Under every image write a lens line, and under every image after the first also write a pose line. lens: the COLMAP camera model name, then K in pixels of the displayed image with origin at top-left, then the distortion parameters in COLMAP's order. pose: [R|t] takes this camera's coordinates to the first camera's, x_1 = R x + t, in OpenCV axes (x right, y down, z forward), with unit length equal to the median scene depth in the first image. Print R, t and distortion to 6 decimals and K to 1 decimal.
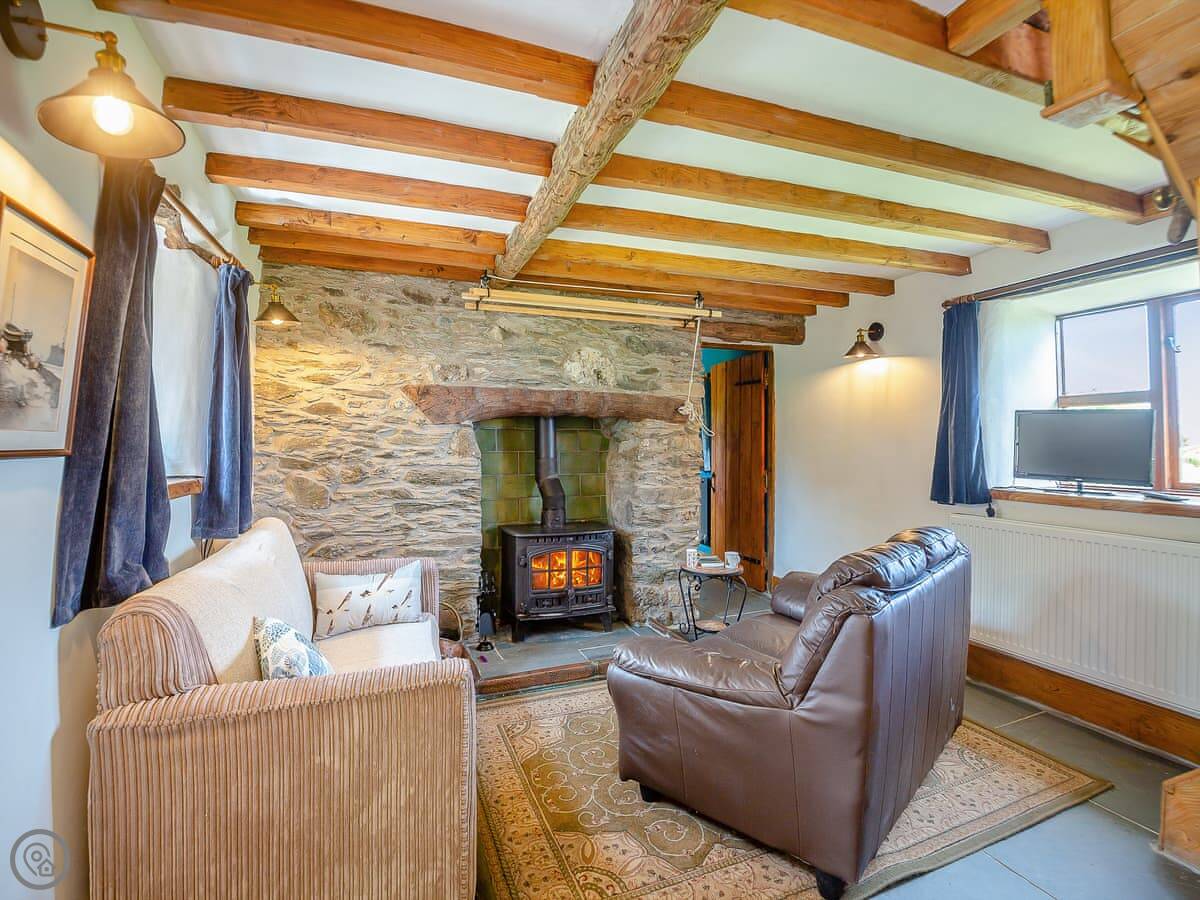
lens RADIAL K [[589.1, 0, 599.6], [0, 589.1, 444.5], [0, 0, 1]] dist [-0.022418, -0.002142]
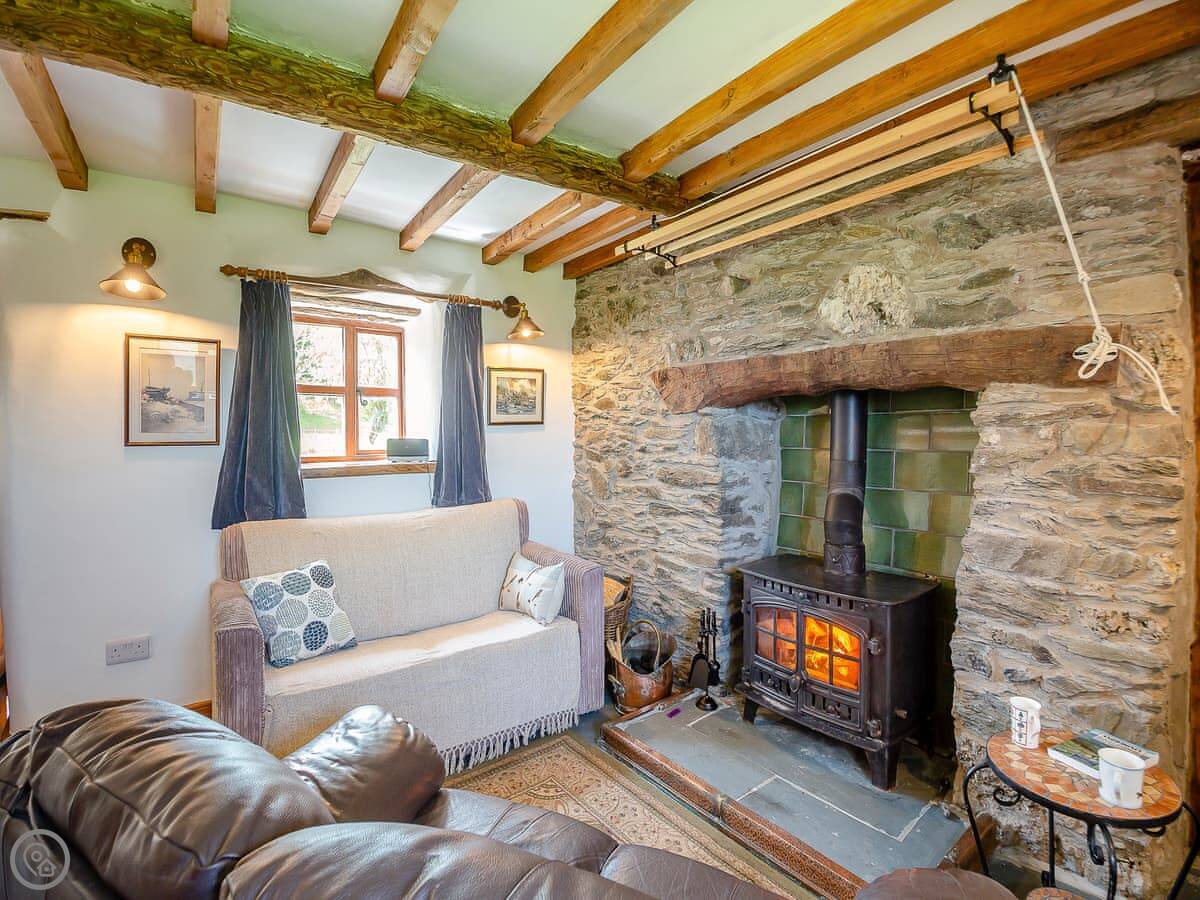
lens RADIAL K [[589.1, 0, 596.7], [0, 589.1, 440.0], [0, 0, 1]] dist [-0.022418, -0.002142]
pose [[0.252812, 0.006428, -0.967494, 0.492943], [0.003050, 0.999968, 0.007441, -0.004038], [0.967511, -0.004832, 0.252784, 0.658106]]
